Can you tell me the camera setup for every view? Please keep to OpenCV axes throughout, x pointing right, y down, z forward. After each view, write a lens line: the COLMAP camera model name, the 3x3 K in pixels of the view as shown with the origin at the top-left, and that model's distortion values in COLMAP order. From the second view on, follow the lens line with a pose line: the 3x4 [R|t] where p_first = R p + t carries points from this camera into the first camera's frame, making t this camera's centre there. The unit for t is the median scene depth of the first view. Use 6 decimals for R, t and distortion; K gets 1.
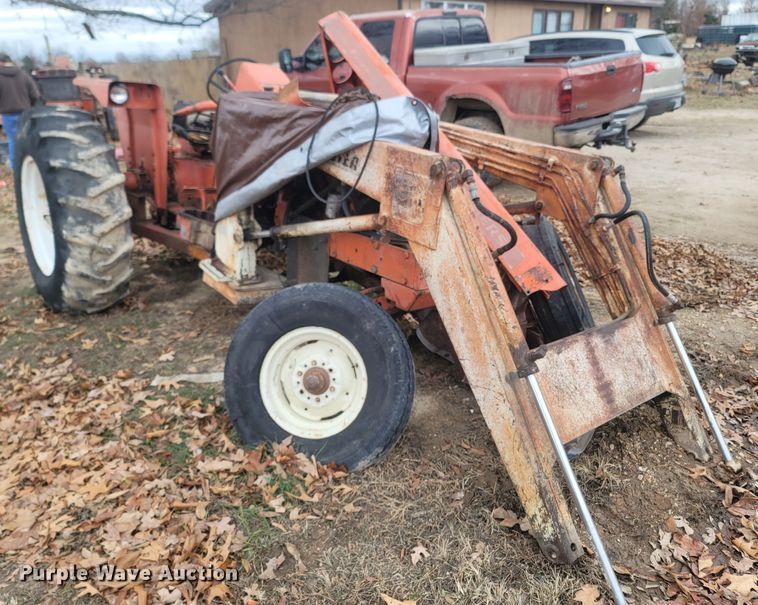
lens RADIAL K [[637.3, 0, 379.0], [0, 637.3, 302.5], [0, 0, 1]] dist [0.073415, 0.001527]
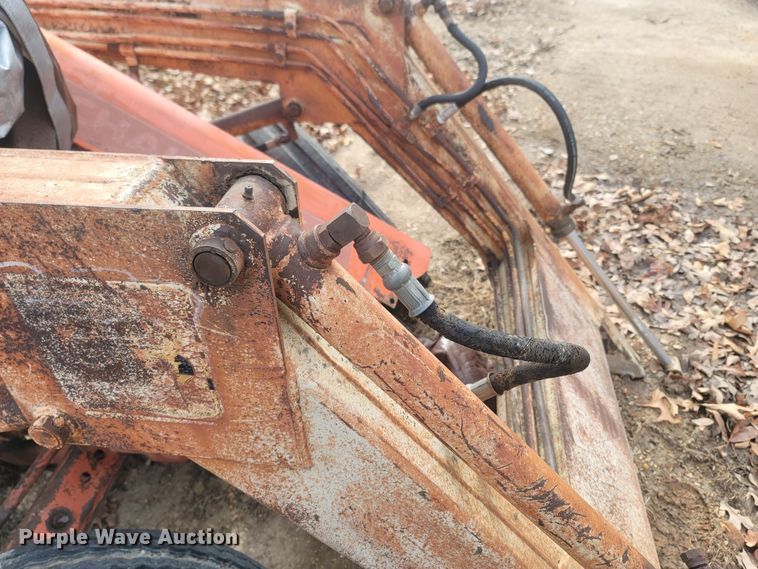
lens RADIAL K [[571.0, 0, 379.0], [0, 571.0, 284.5], [0, 0, 1]] dist [0.080094, -0.080289]
pose [[0.743380, -0.500611, 0.443593, 0.027607], [0.345411, 0.855243, 0.386329, -0.199065], [-0.572781, -0.133968, 0.808687, 0.610763]]
